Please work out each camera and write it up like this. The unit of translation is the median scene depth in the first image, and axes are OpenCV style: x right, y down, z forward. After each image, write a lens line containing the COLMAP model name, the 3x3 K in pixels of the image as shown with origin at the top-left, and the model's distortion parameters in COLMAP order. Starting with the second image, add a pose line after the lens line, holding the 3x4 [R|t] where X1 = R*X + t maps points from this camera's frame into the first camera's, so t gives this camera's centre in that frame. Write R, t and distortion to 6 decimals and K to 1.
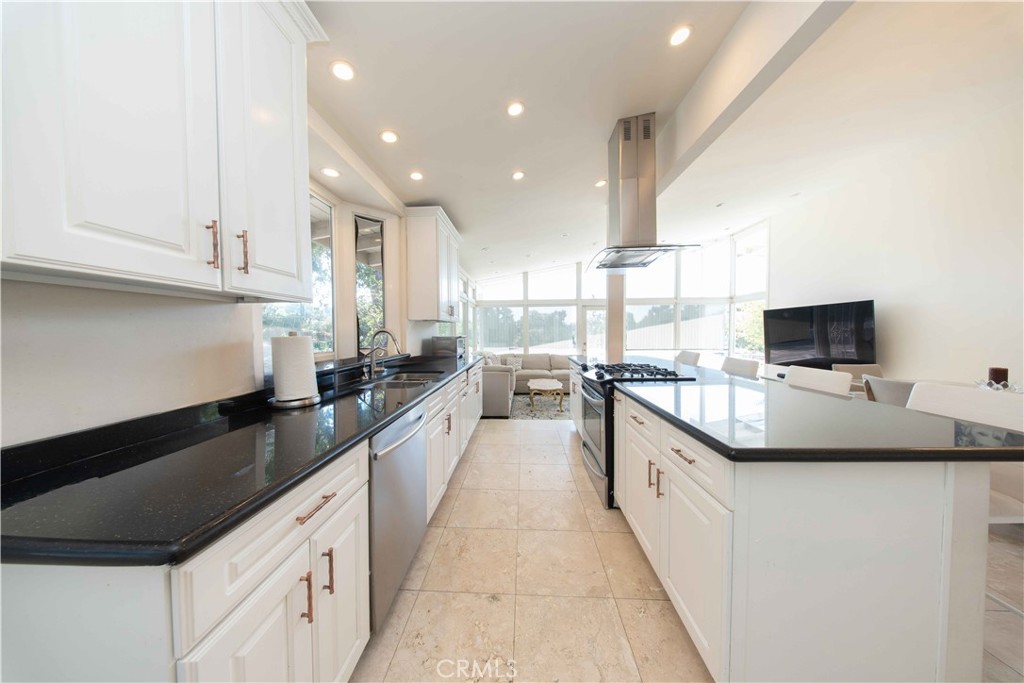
lens RADIAL K [[298.4, 0, 509.7], [0, 298.4, 340.8], [0, 0, 1]] dist [0.008585, -0.004219]
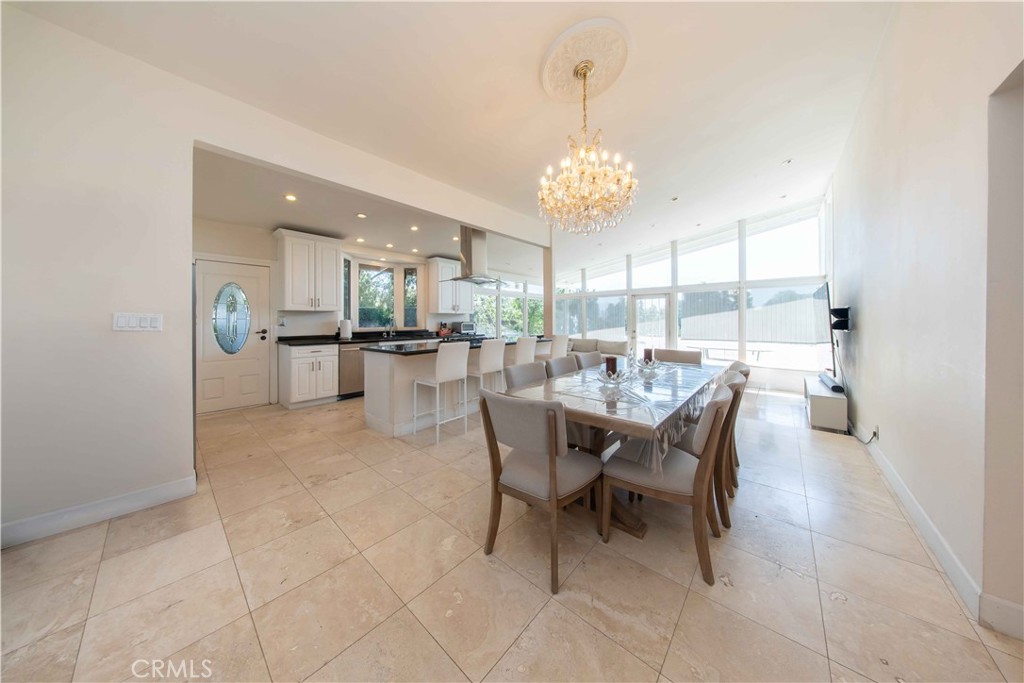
lens RADIAL K [[306.9, 0, 510.4], [0, 306.9, 321.4], [0, 0, 1]] dist [-0.001213, -0.000059]
pose [[0.783220, 0.007540, -0.621699, 1.473196], [-0.022934, 0.999596, -0.016769, 0.008667], [0.621322, 0.027392, 0.783077, -0.309800]]
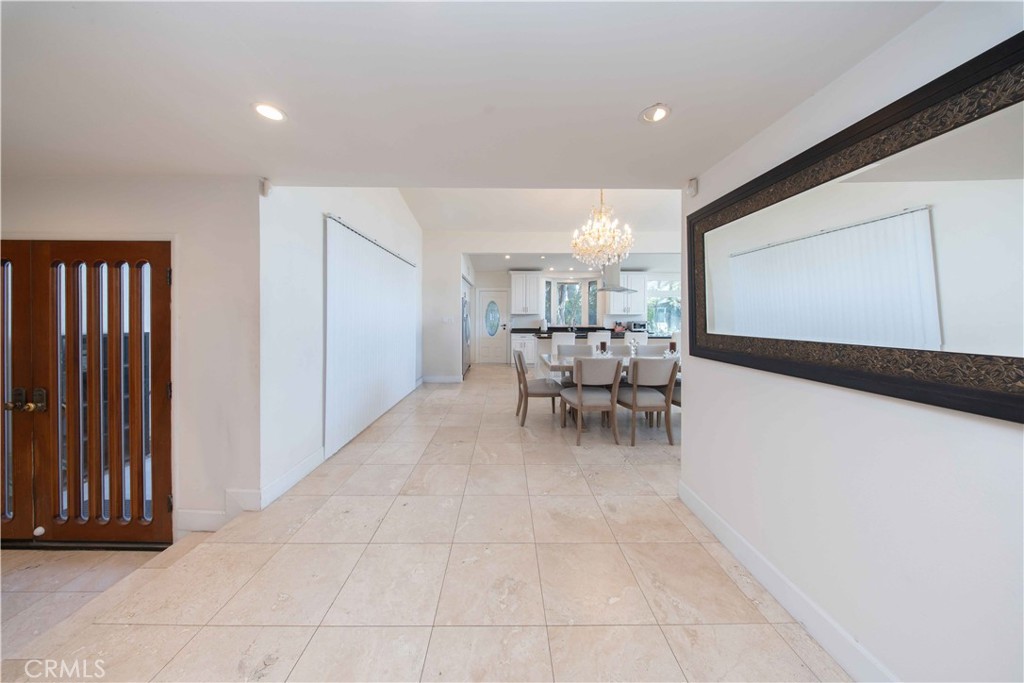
lens RADIAL K [[306.8, 0, 508.0], [0, 306.8, 318.7], [0, 0, 1]] dist [0.004995, -0.002602]
pose [[0.057150, 0.003504, -0.998359, 2.443513], [-0.036052, 0.999349, 0.001444, -0.006108], [0.997714, 0.035910, 0.057239, -0.017994]]
